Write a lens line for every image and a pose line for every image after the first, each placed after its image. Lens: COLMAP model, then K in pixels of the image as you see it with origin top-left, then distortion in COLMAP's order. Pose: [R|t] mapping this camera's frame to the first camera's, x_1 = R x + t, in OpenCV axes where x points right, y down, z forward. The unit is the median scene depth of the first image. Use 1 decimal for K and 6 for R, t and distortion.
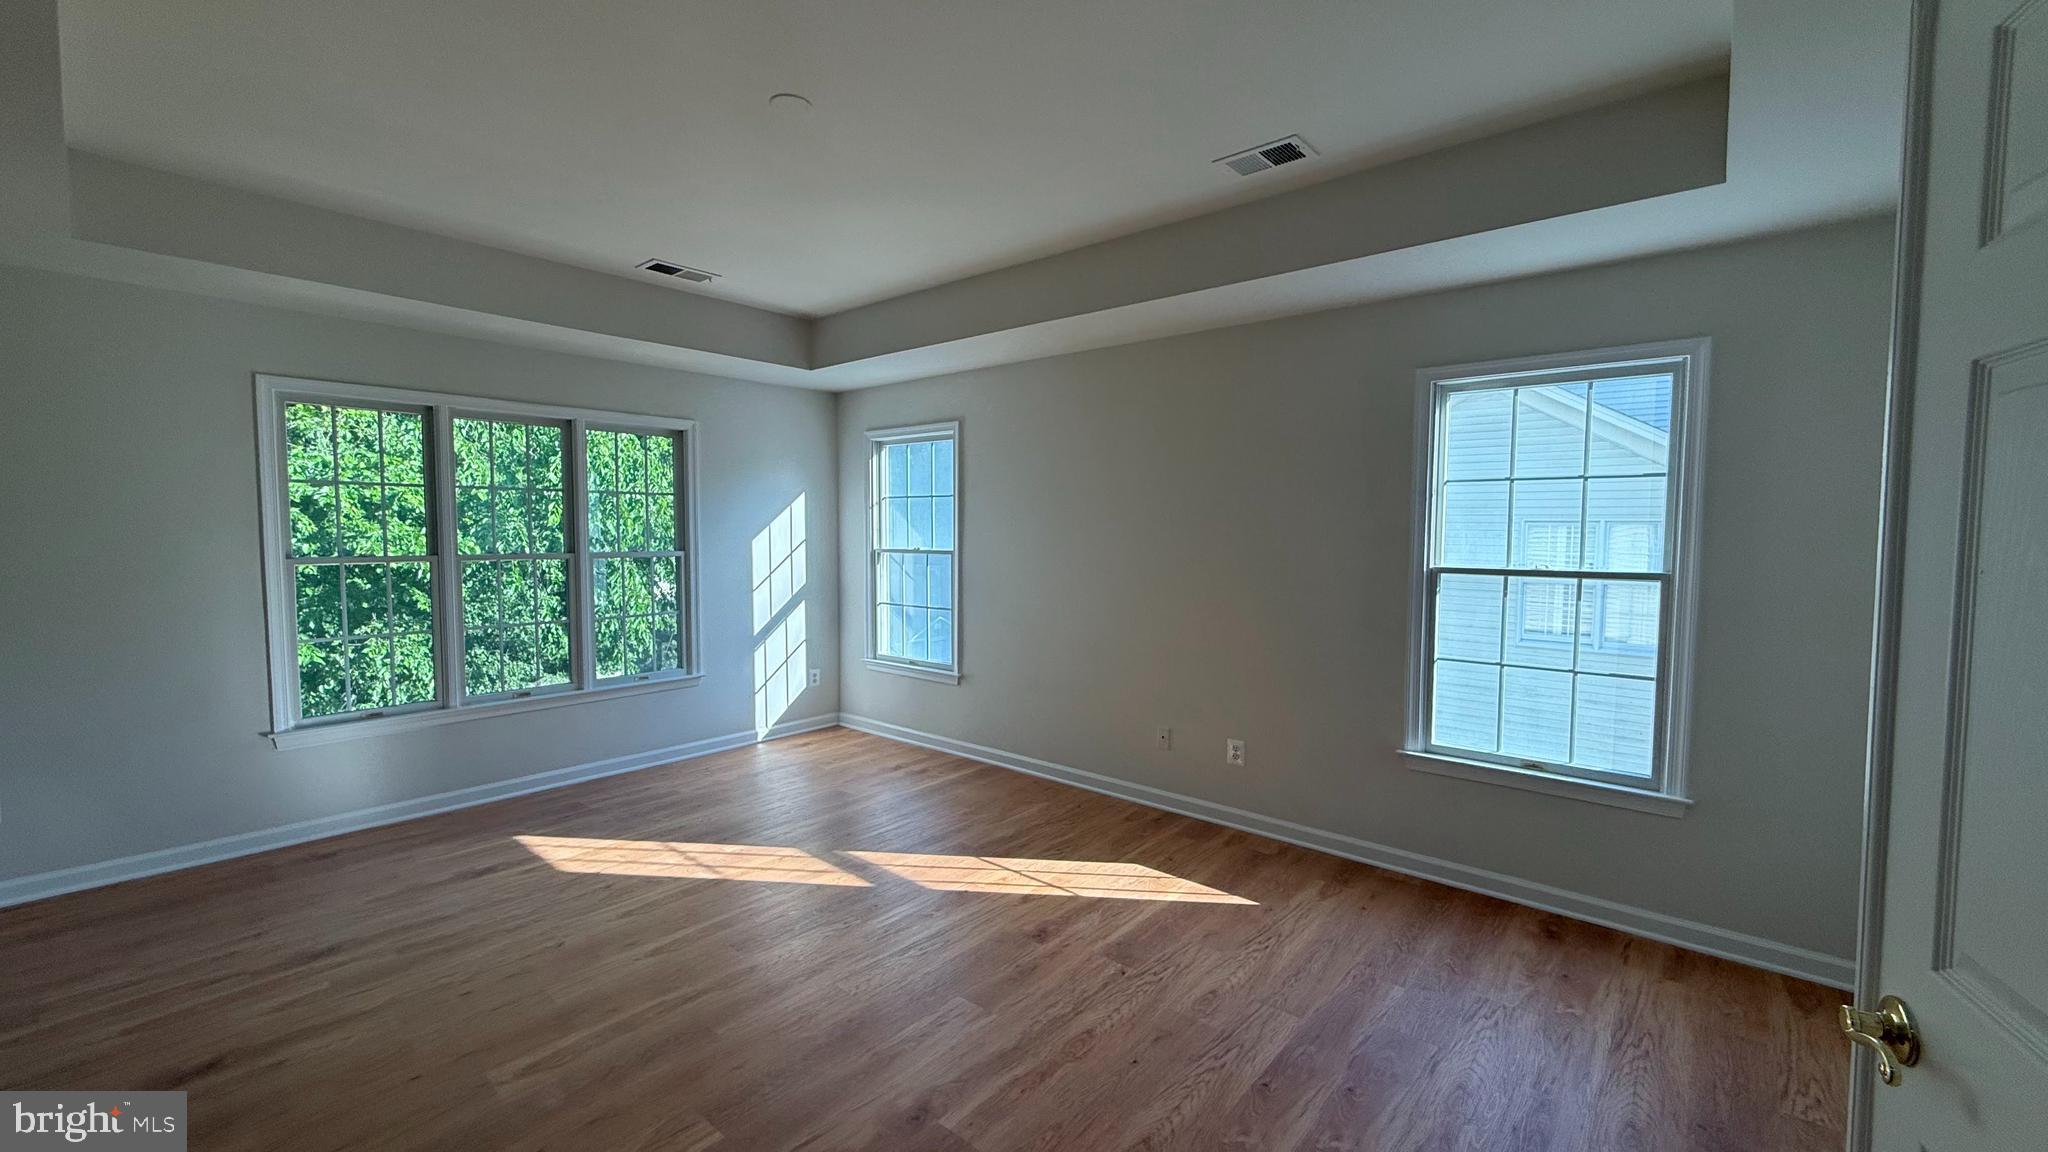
lens RADIAL K [[817.1, 0, 1019.2], [0, 817.1, 573.7], [0, 0, 1]] dist [0.002264, 0.000302]
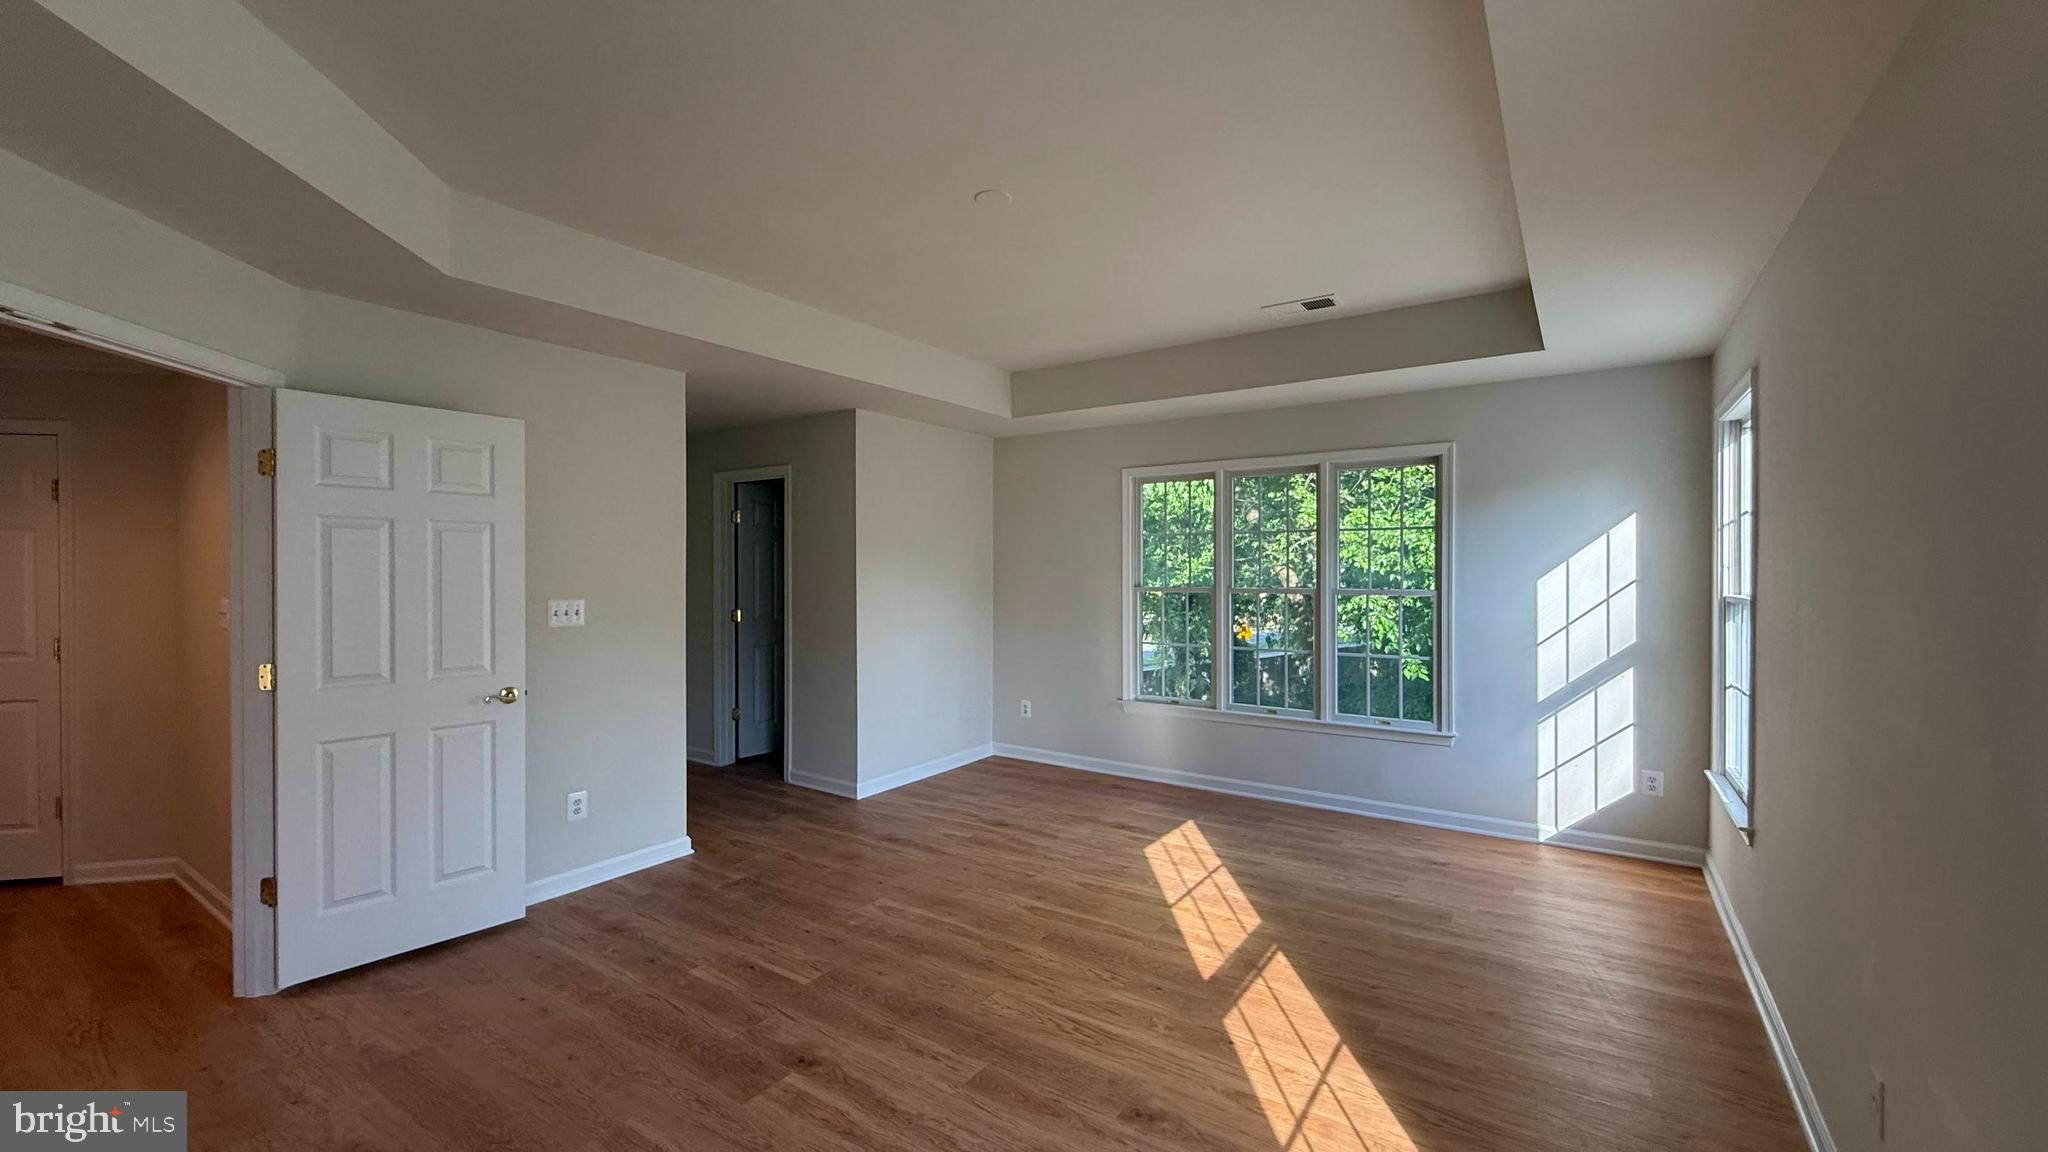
lens RADIAL K [[817.1, 0, 1017.2], [0, 817.1, 576.3], [0, 0, 1]] dist [0.002264, 0.000302]
pose [[0.106134, 0.006610, -0.994330, 0.578170], [-0.052293, 0.998631, 0.001057, -0.027719], [0.992976, 0.051884, 0.106334, 0.614196]]
